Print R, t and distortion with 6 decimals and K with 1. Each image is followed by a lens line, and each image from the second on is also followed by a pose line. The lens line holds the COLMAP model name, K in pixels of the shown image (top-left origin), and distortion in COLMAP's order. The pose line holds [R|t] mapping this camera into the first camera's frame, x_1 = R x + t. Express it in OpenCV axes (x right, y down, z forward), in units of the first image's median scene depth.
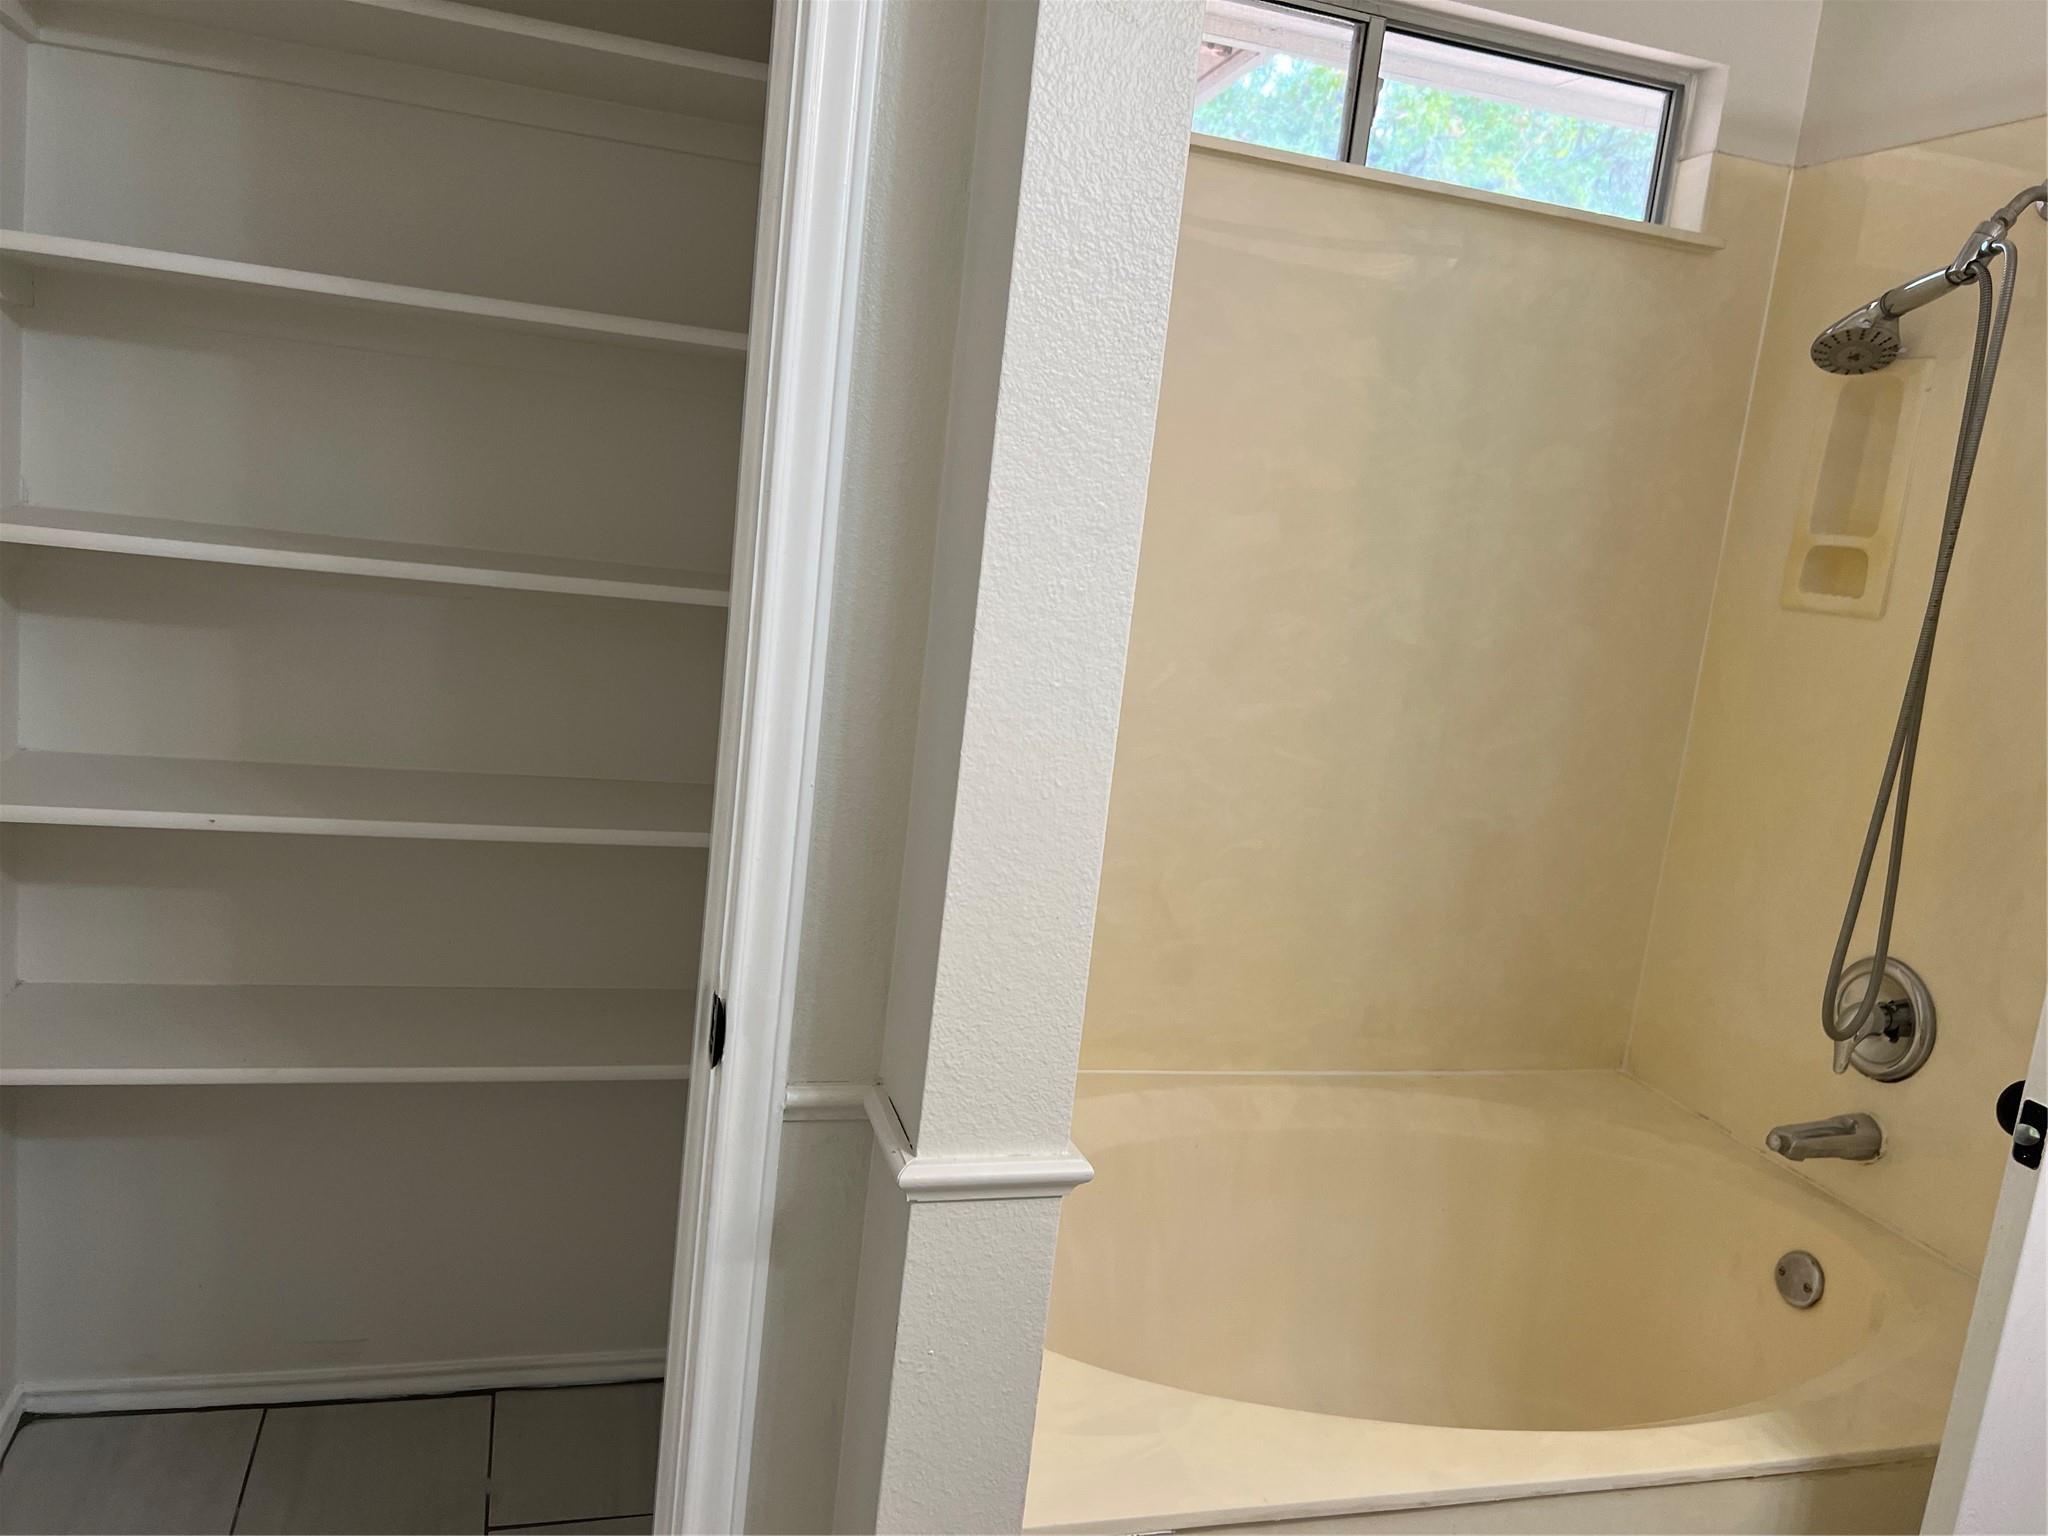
lens RADIAL K [[1557.4, 0, 1037.3], [0, 1557.4, 768.0], [0, 0, 1]] dist [0.059838, -0.073152]
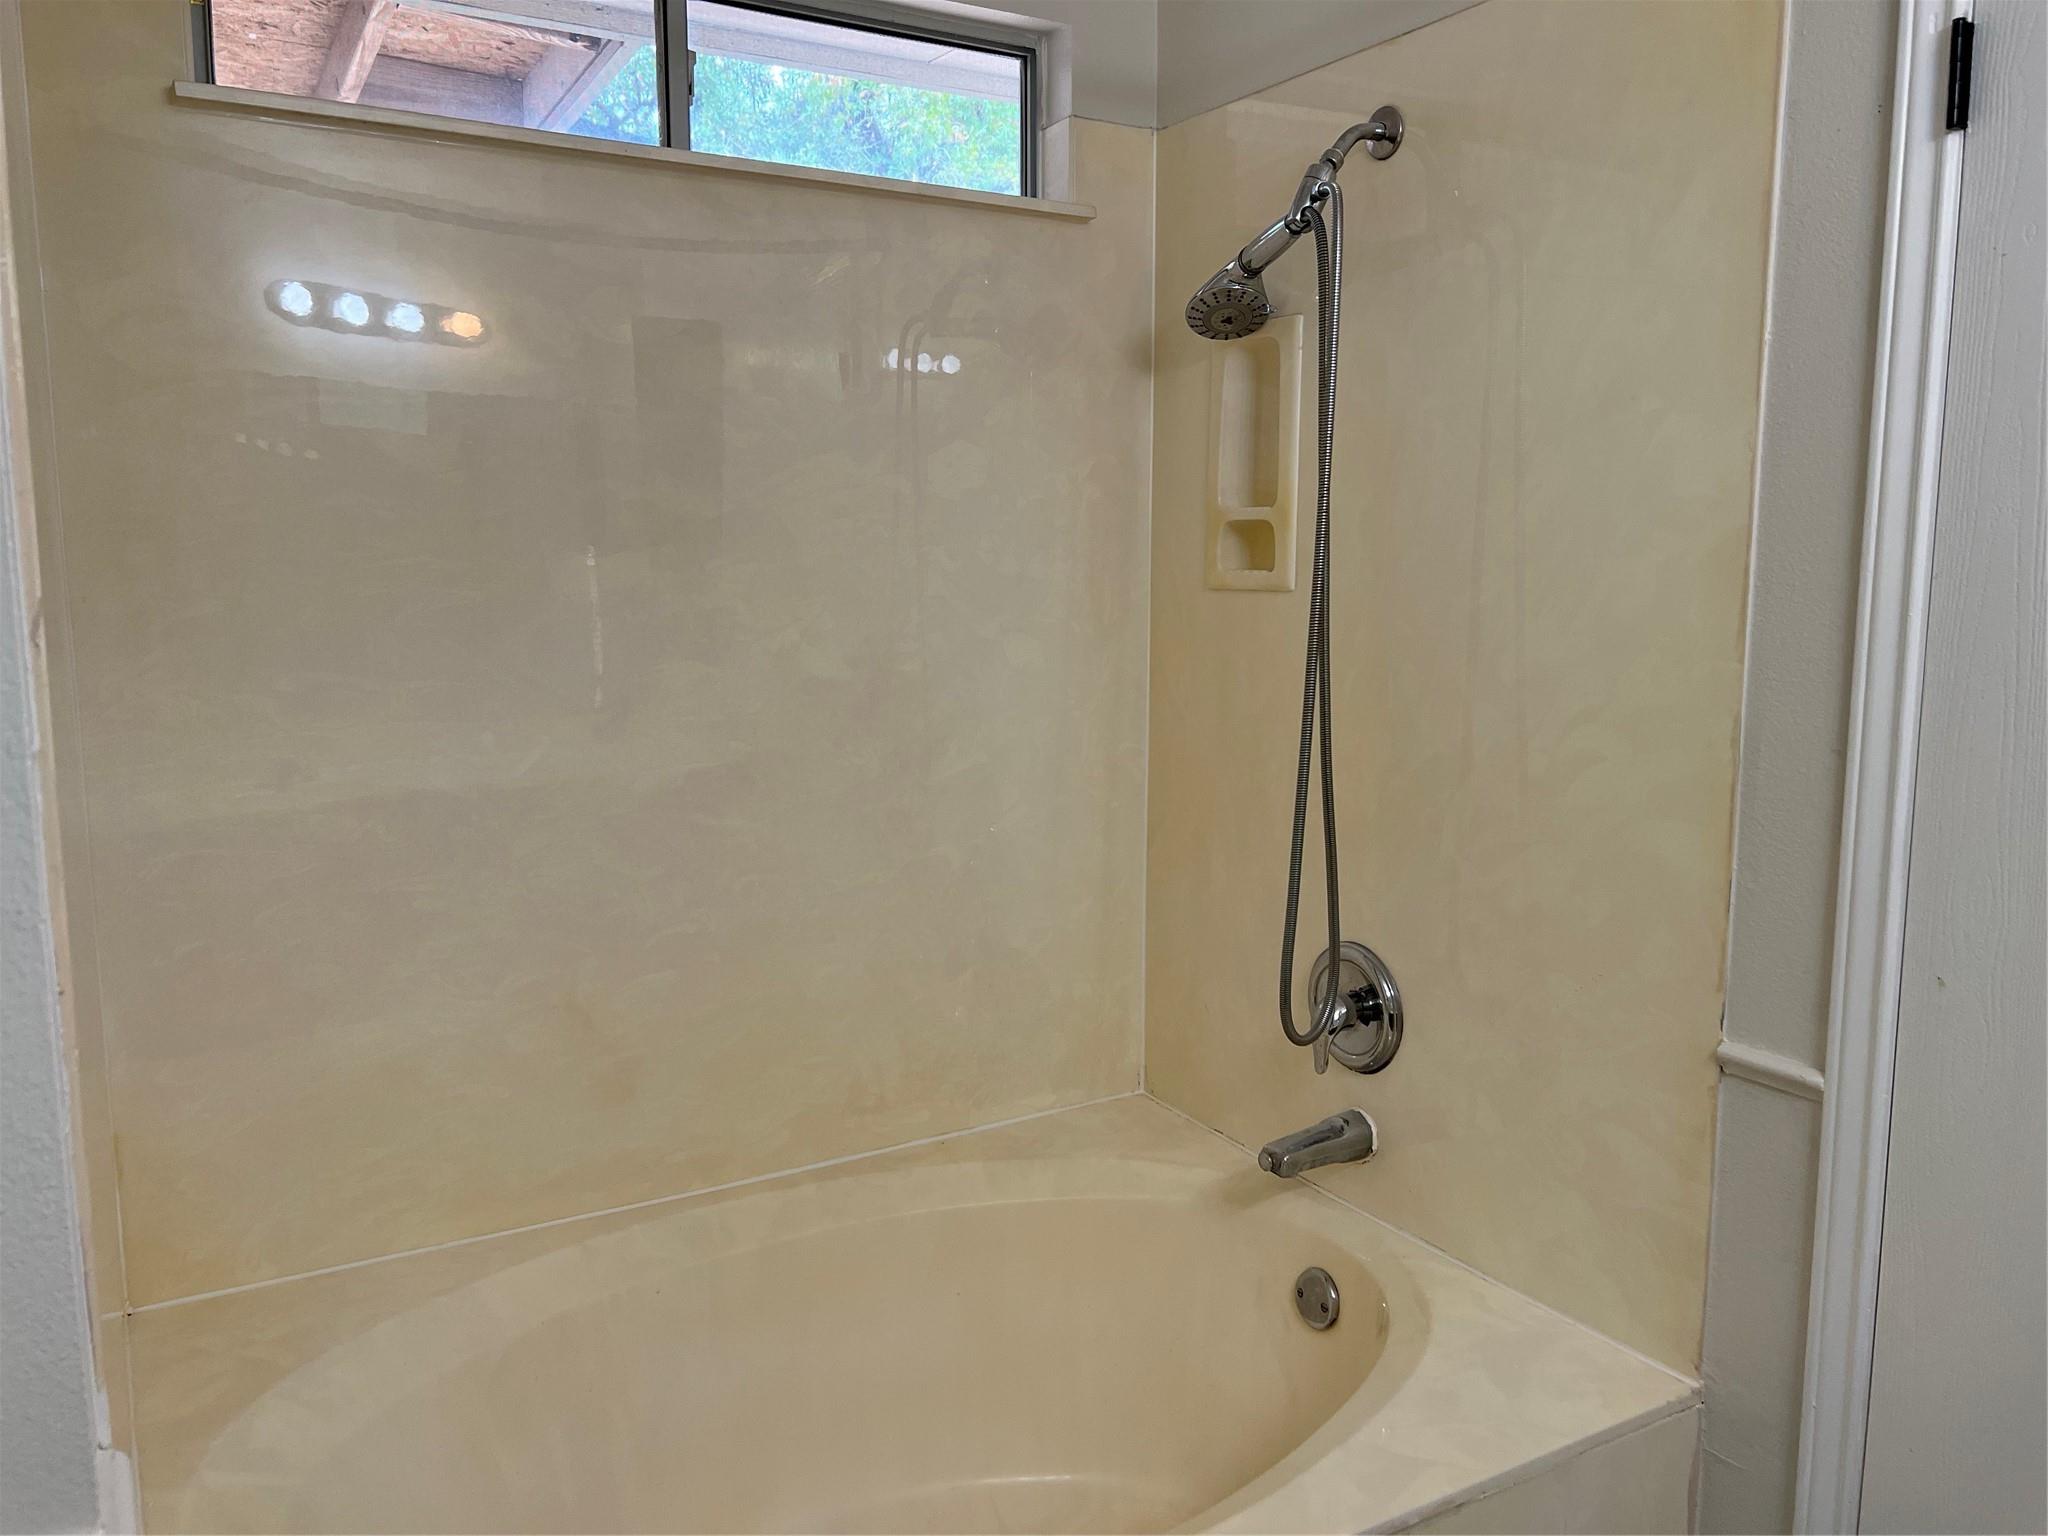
lens RADIAL K [[1557.4, 0, 1025.7], [0, 1557.4, 751.6], [0, 0, 1]] dist [0.059838, -0.073152]
pose [[0.966158, -0.142045, 0.215318, 0.152638], [0.146813, 0.989145, -0.006230, -0.015070], [-0.212095, 0.037631, 0.976524, 0.108996]]
